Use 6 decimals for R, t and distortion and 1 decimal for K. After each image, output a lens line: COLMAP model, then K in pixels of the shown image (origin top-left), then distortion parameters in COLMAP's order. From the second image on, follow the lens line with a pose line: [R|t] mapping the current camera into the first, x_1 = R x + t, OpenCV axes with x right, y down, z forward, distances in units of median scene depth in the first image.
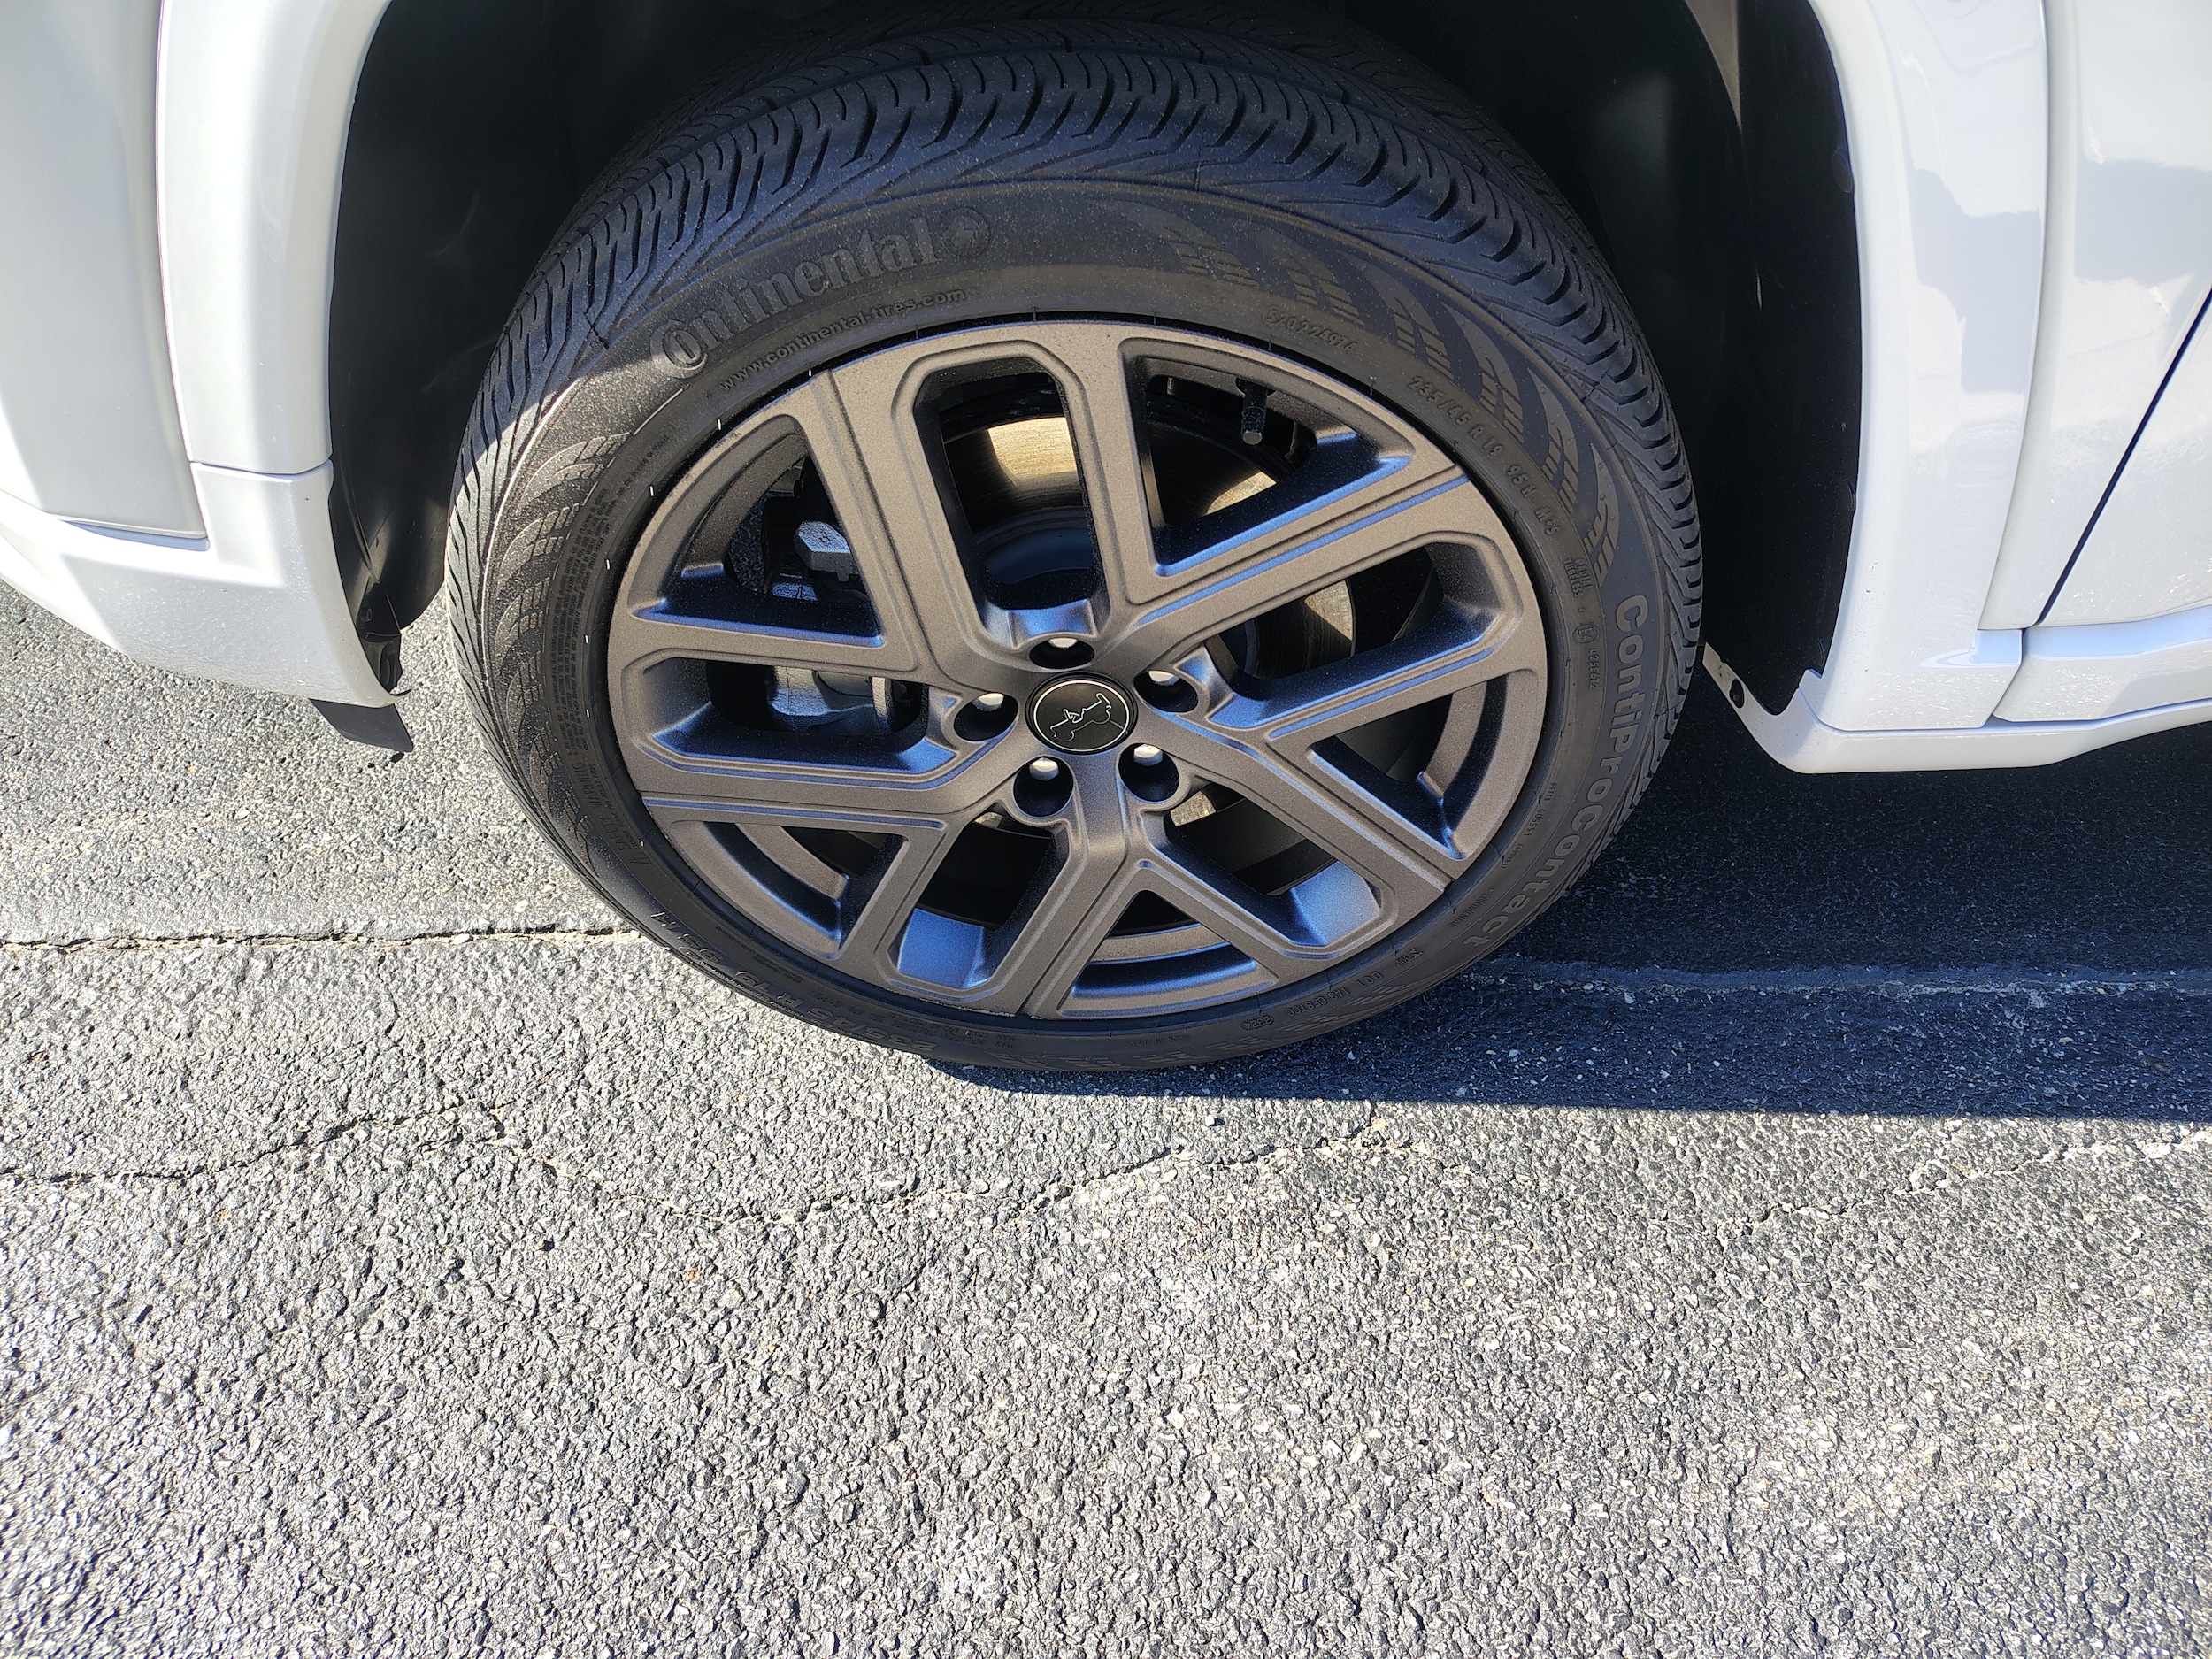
lens RADIAL K [[1524.4, 0, 1104.0], [0, 1524.4, 819.3], [0, 0, 1]] dist [0.043630, -0.056133]
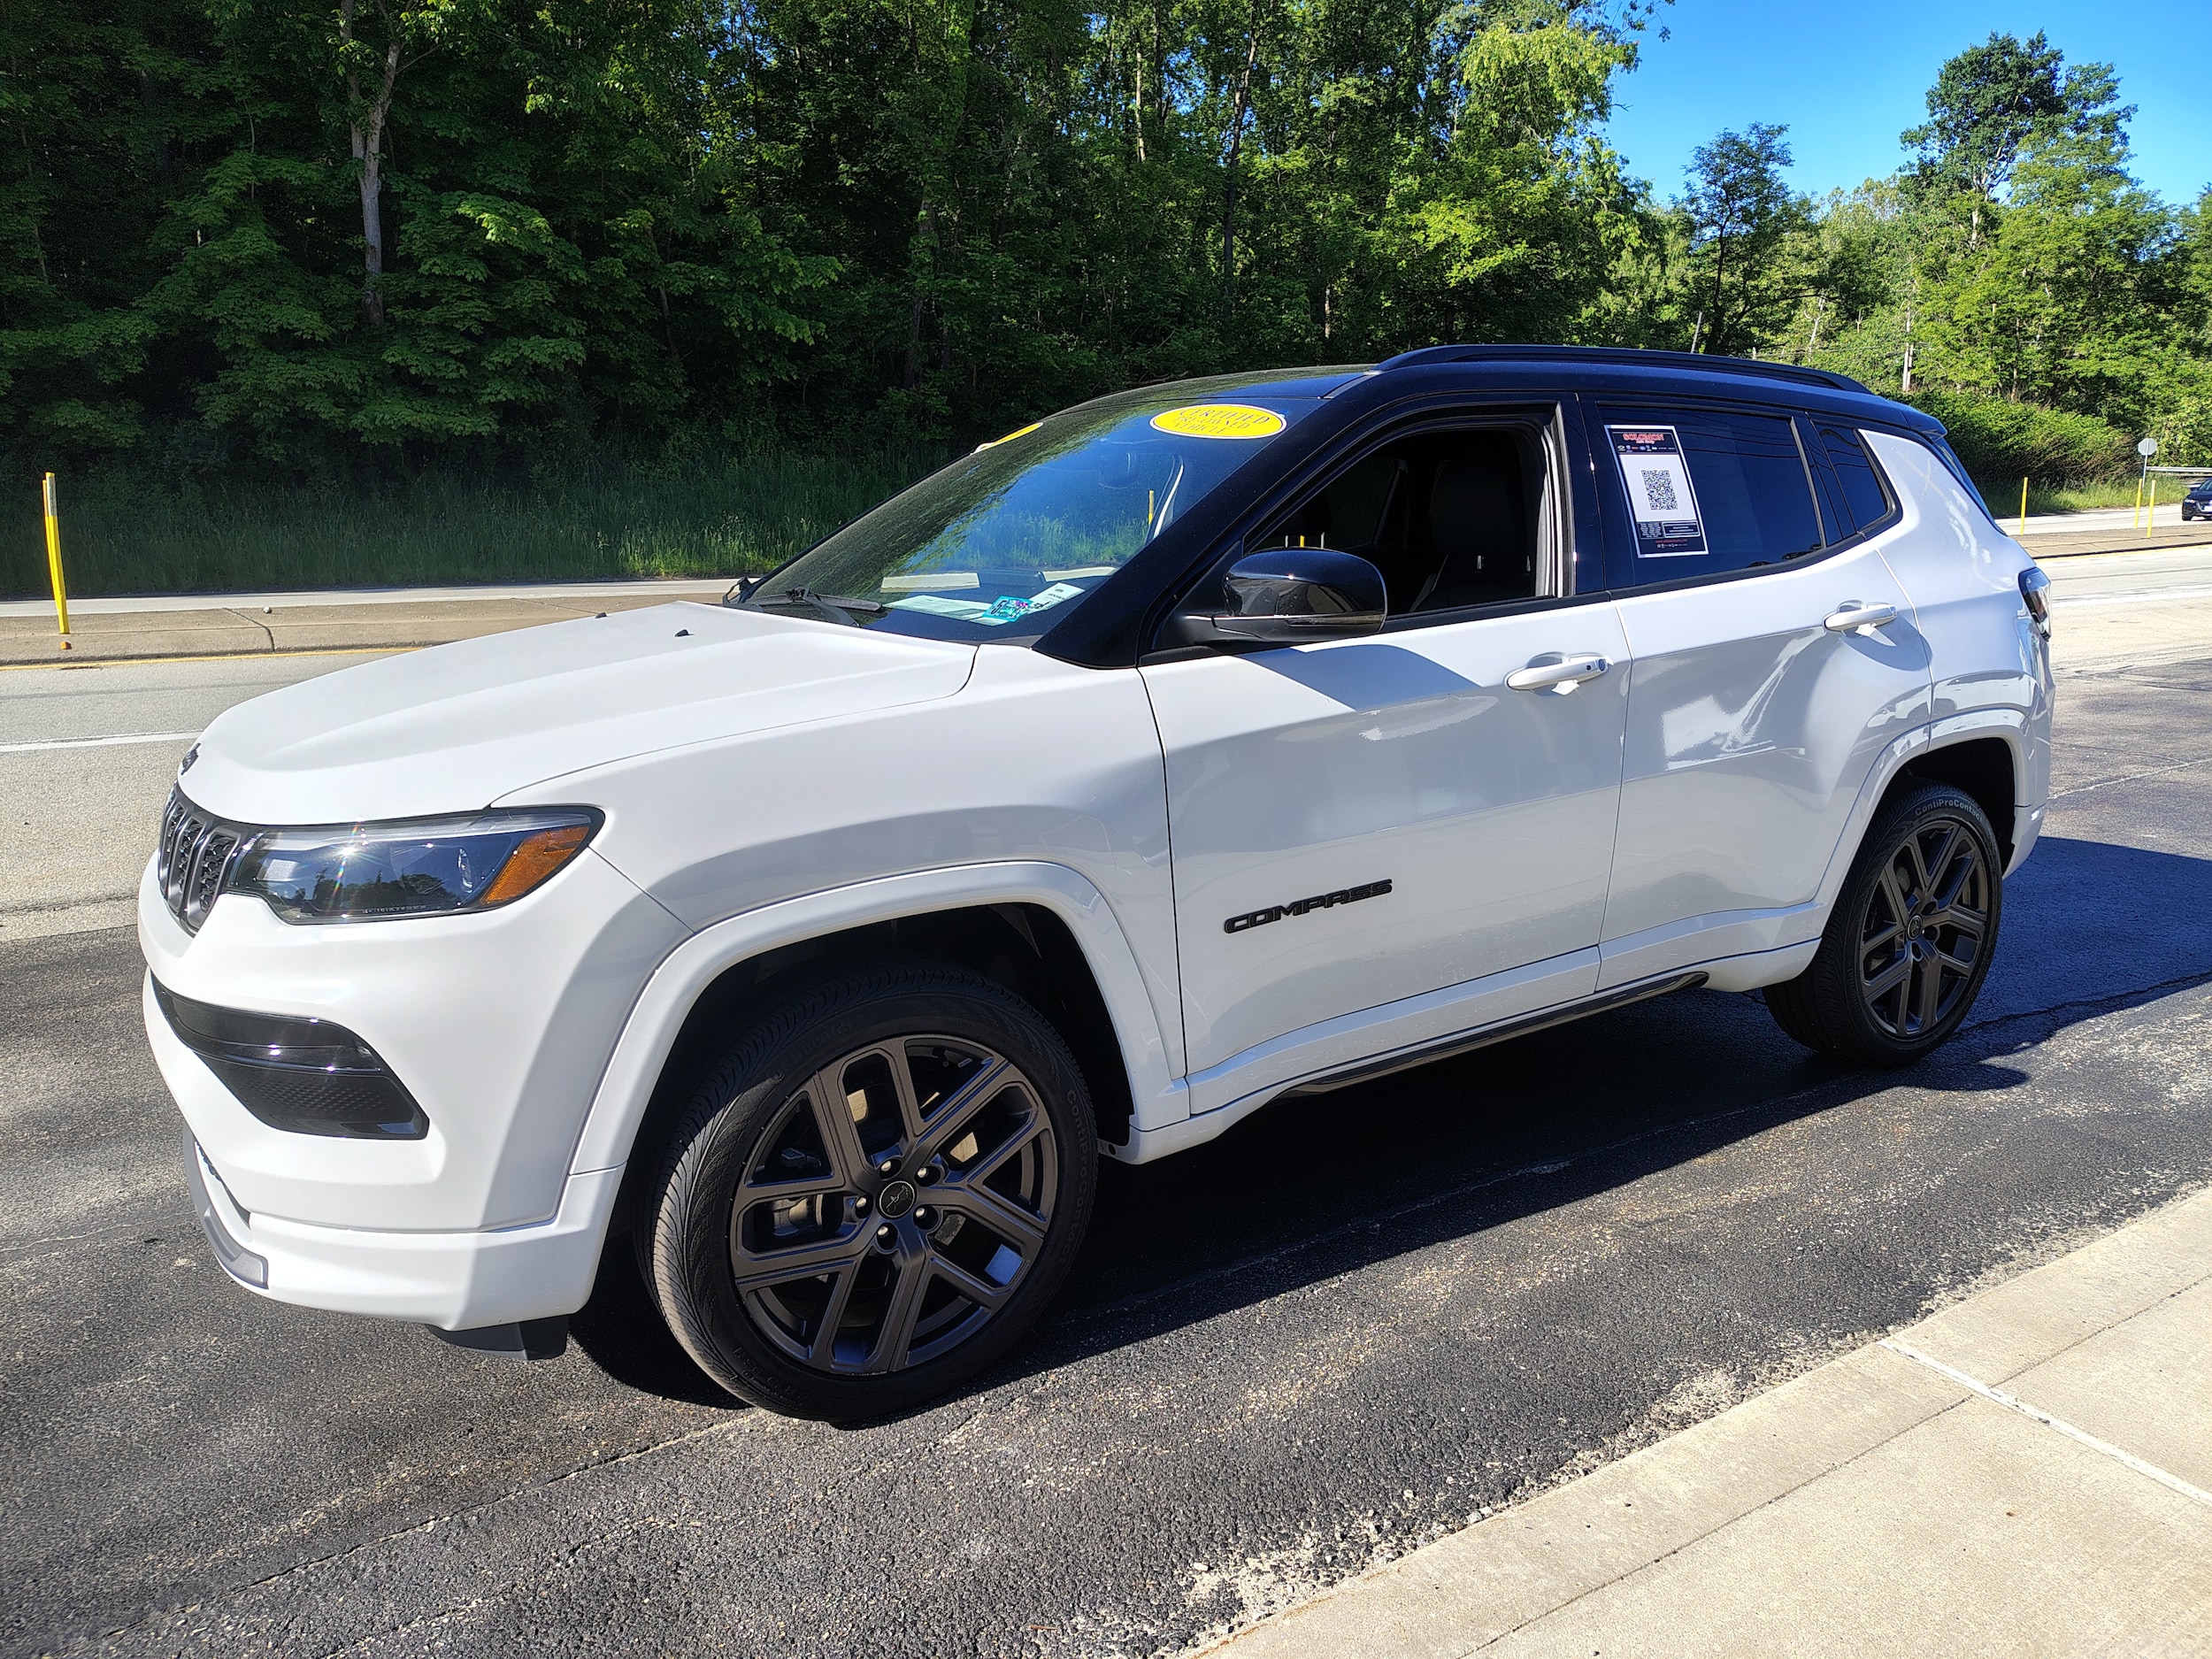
lens RADIAL K [[1524.5, 0, 1118.9], [0, 1524.5, 830.6], [0, 0, 1]] dist [0.056397, -0.071607]
pose [[0.853938, -0.151183, 0.497929, -0.883986], [0.407442, 0.789470, -0.459052, 0.775615], [-0.323699, 0.594879, 0.735757, -1.380267]]
